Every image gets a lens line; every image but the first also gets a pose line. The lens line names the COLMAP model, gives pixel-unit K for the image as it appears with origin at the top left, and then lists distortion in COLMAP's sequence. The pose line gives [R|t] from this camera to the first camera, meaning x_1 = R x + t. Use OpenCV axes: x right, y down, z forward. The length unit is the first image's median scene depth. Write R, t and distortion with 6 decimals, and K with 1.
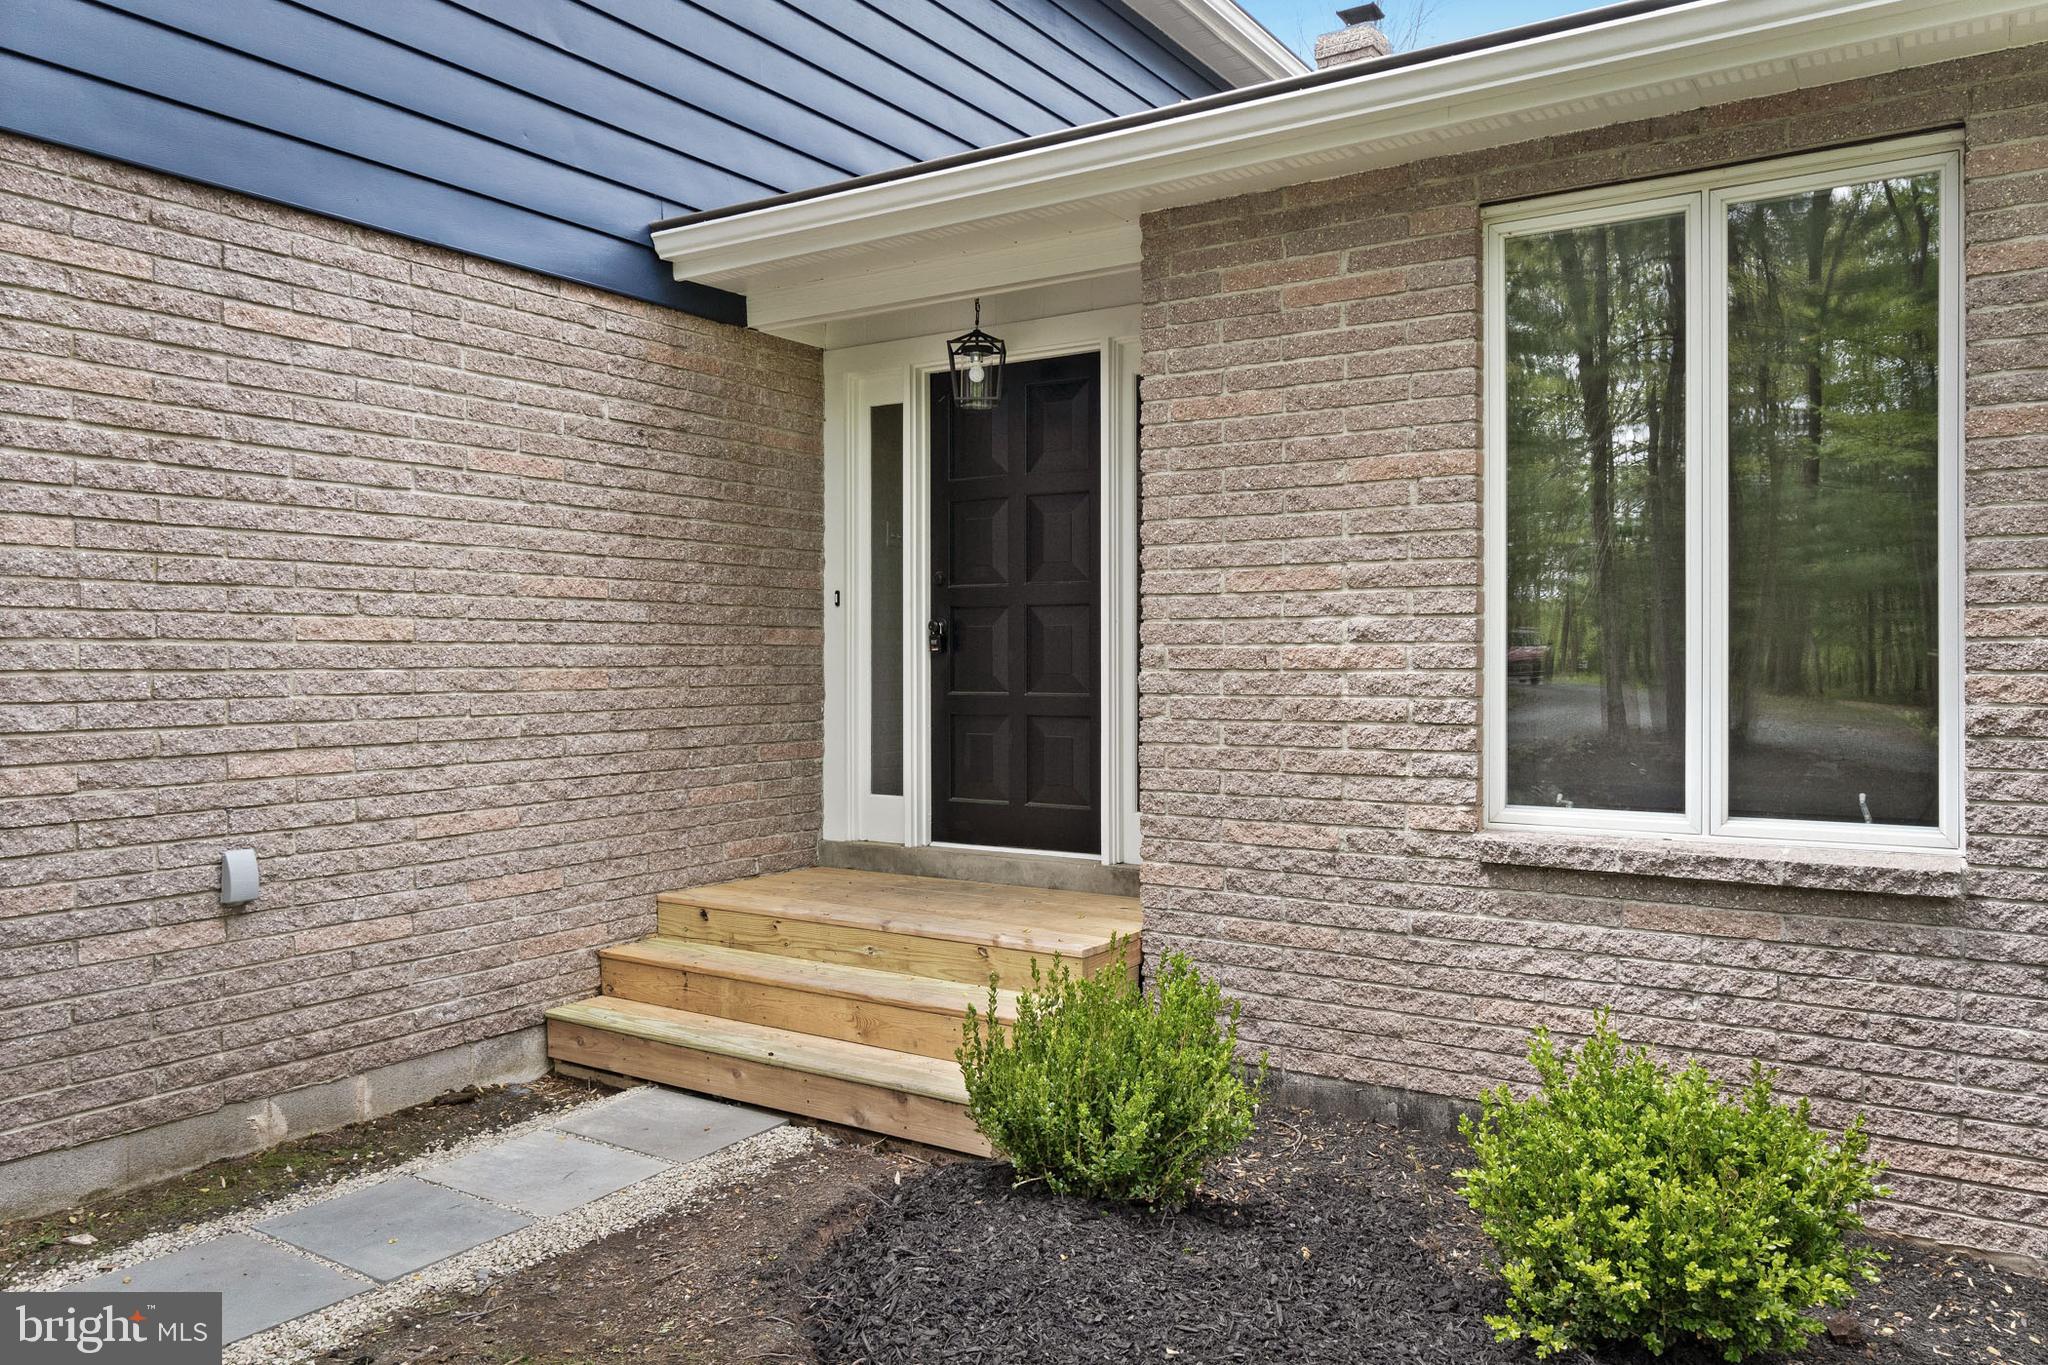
lens RADIAL K [[1444.9, 0, 1022.9], [0, 1444.9, 667.1], [0, 0, 1]] dist [-0.005717, -0.002791]
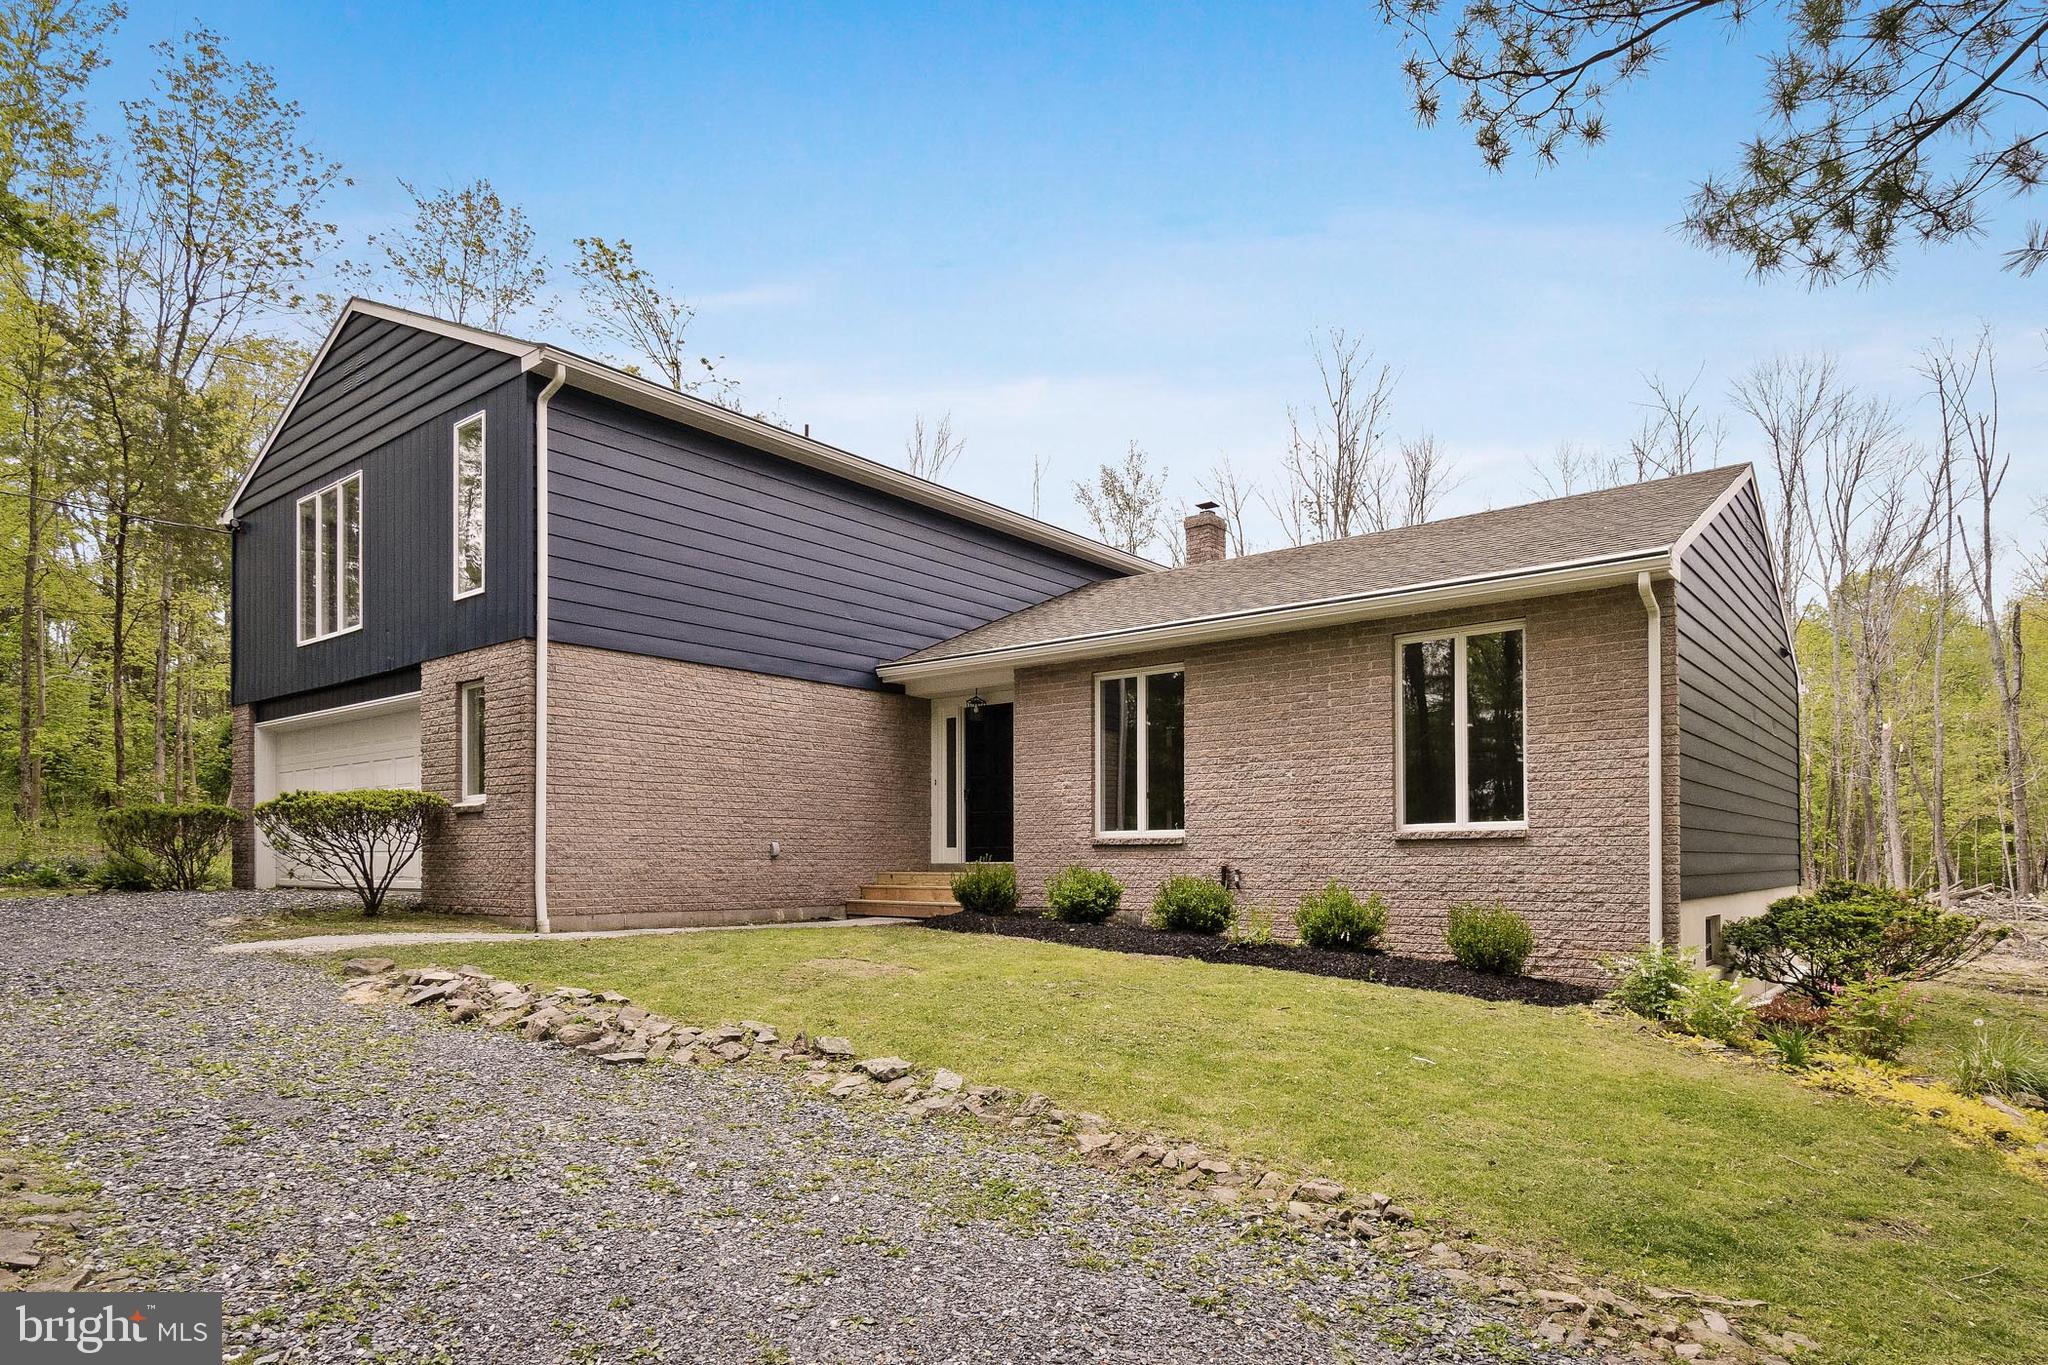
lens RADIAL K [[1190.9, 0, 1022.1], [0, 1190.9, 856.1], [0, 0, 1]] dist [-0.003077, -0.000810]
pose [[0.994068, -0.000014, -0.108761, 0.426303], [-0.001322, 0.999925, -0.012203, 0.181544], [0.108753, 0.012275, 0.993993, -1.918017]]
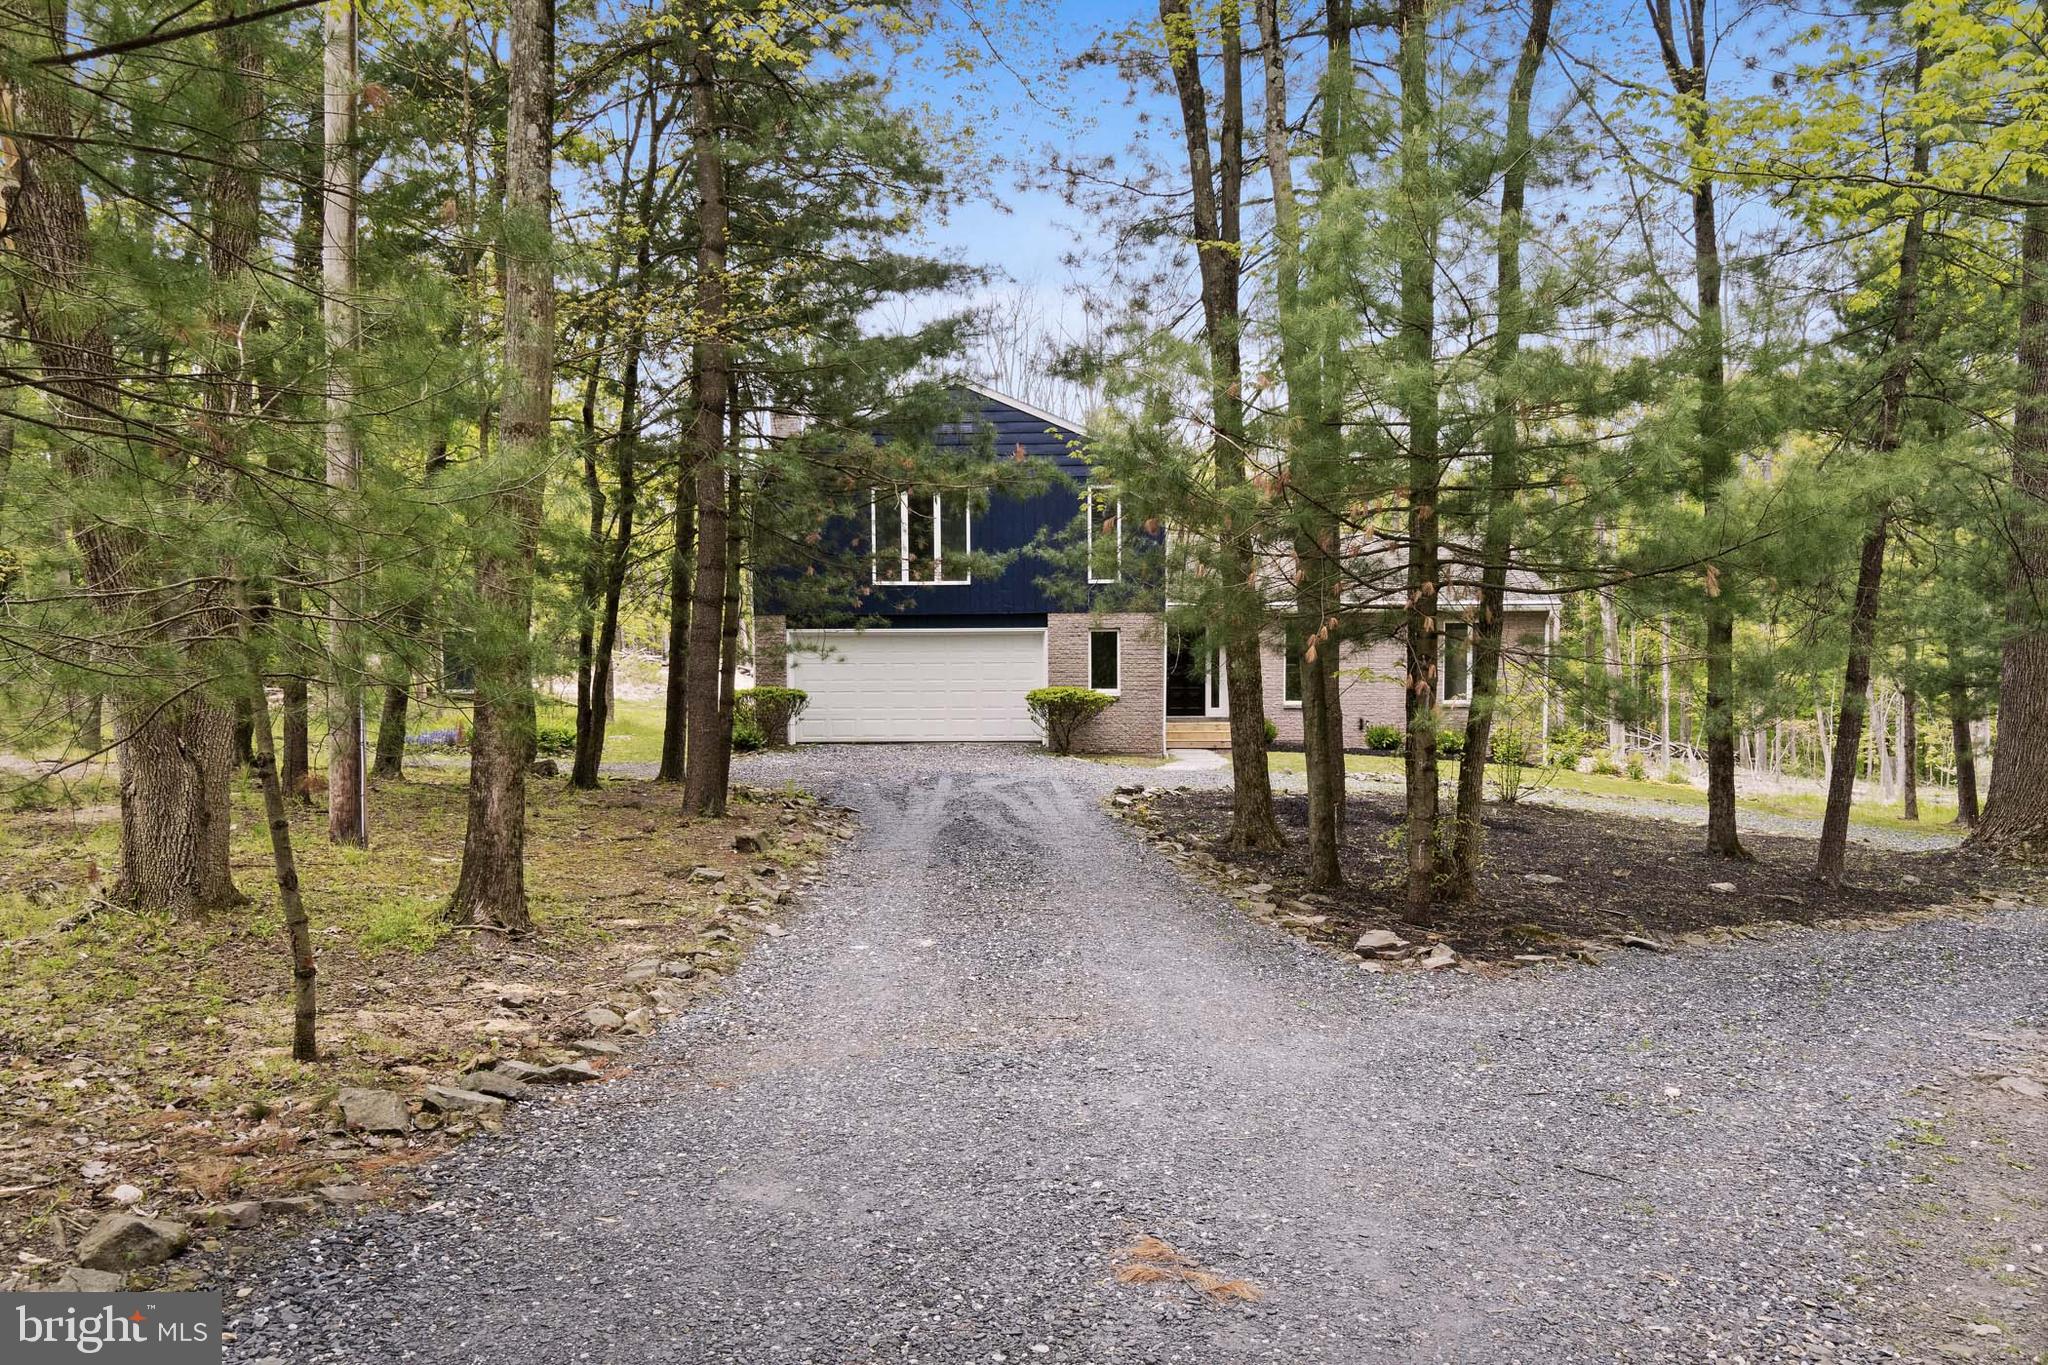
lens RADIAL K [[1534.8, 0, 1022.8], [0, 1534.8, 683.7], [0, 0, 1]] dist [0.008070, -0.010152]
pose [[0.835797, -0.008520, 0.548972, -4.775699], [0.010218, 0.999948, -0.000037, -0.005820], [-0.548943, 0.005640, 0.835841, -4.543496]]
